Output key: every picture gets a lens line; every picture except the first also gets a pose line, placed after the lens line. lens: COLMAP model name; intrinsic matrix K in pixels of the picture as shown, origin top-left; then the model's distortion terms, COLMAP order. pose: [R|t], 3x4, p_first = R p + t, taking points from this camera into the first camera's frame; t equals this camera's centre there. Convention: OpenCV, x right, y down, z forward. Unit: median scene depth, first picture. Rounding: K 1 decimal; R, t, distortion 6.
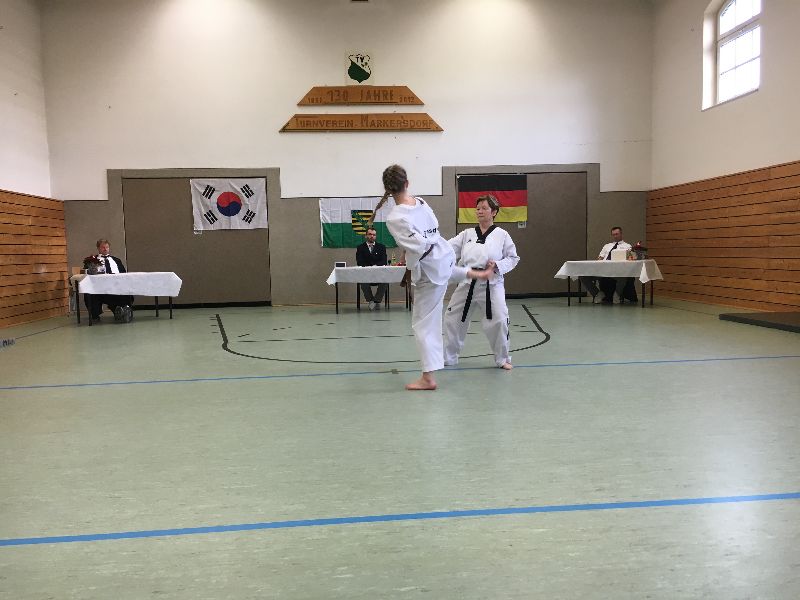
lens RADIAL K [[676.4, 0, 400.2], [0, 676.4, 301.4], [0, 0, 1]] dist [0.085315, -0.114360]
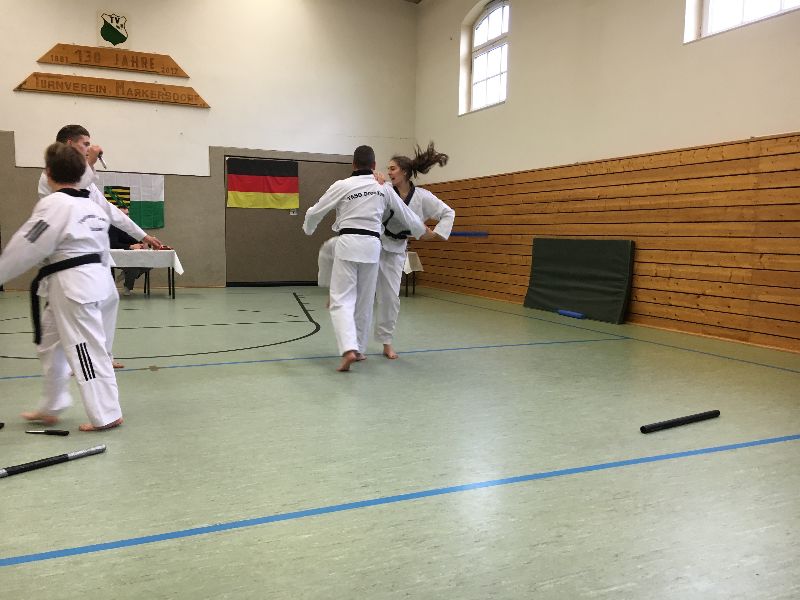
lens RADIAL K [[677.4, 0, 400.0], [0, 677.4, 300.6], [0, 0, 1]] dist [0.084789, -0.115469]
pose [[0.944680, 0.006265, 0.327933, 0.001572], [-0.013332, 0.999725, 0.019306, -0.005724], [-0.327722, -0.022610, 0.944504, 0.007000]]
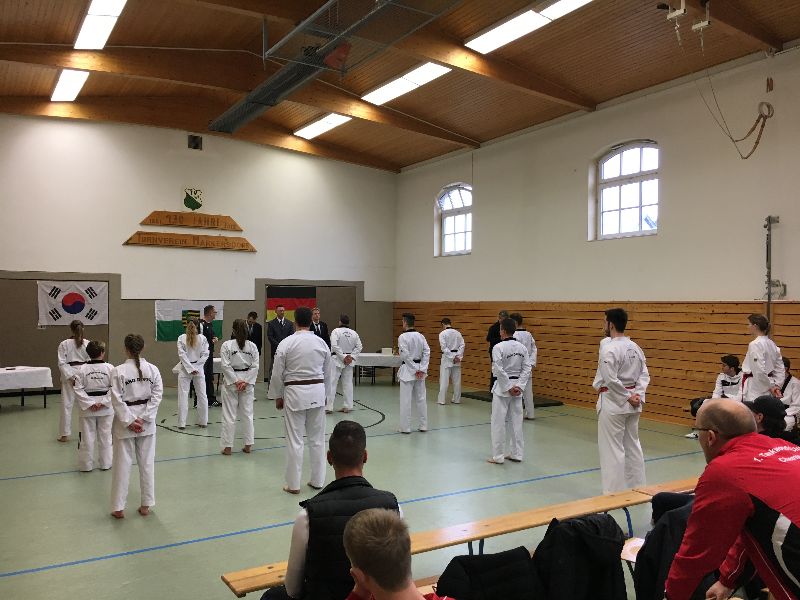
lens RADIAL K [[682.5, 0, 397.2], [0, 682.5, 300.2], [0, 0, 1]] dist [0.091924, -0.107346]
pose [[0.892723, 0.033831, 0.449334, -0.332051], [0.006160, 0.996168, -0.087243, -0.049107], [-0.450564, 0.080652, 0.889094, -0.332065]]
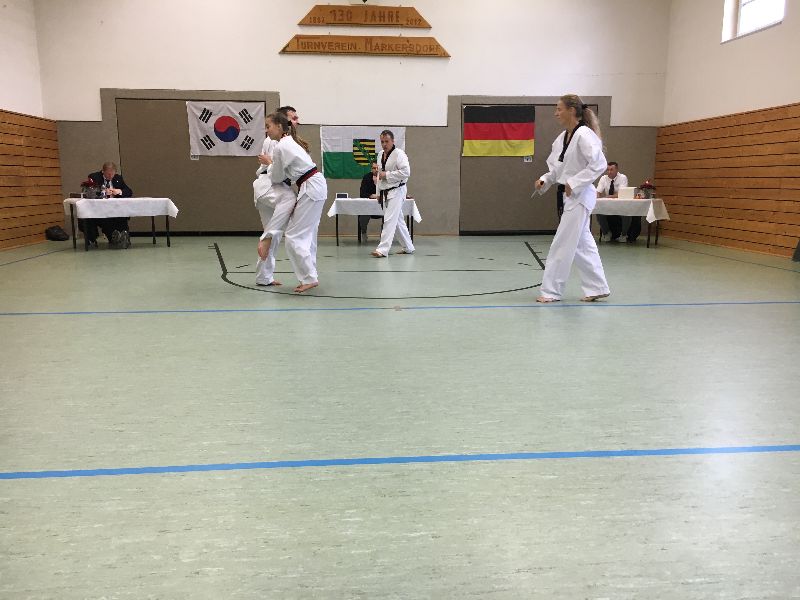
lens RADIAL K [[677.4, 0, 400.0], [0, 677.4, 300.6], [0, 0, 1]] dist [0.084789, -0.115469]
pose [[0.999649, 0.025805, 0.005938, -0.005562], [-0.026262, 0.994882, 0.097570, -0.001966], [-0.003389, -0.097692, 0.995211, 0.009945]]
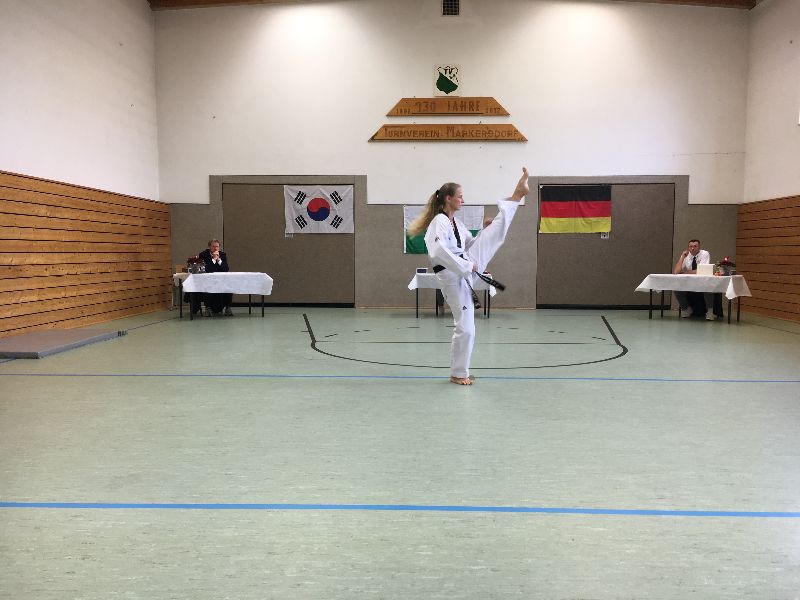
lens RADIAL K [[676.4, 0, 400.2], [0, 676.4, 301.4], [0, 0, 1]] dist [0.085315, -0.114360]
pose [[0.992803, 0.036369, -0.114104, -0.001261], [-0.036741, 0.999324, -0.001160, -0.004929], [0.113985, 0.005344, 0.993468, -0.032462]]
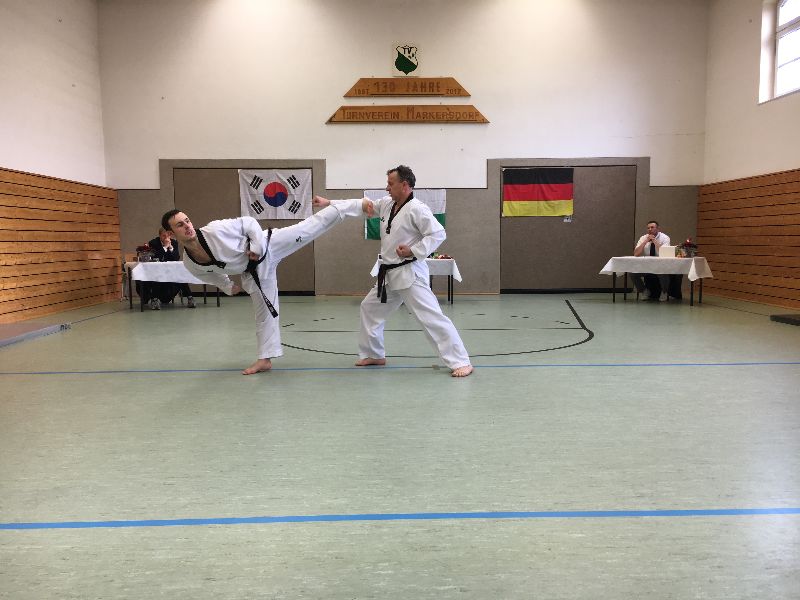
lens RADIAL K [[676.4, 0, 400.2], [0, 676.4, 301.4], [0, 0, 1]] dist [0.085315, -0.114360]
pose [[0.997941, 0.021921, -0.060273, -0.001235], [-0.020939, 0.999638, 0.016869, -0.005081], [0.060621, -0.015572, 0.998039, -0.004908]]
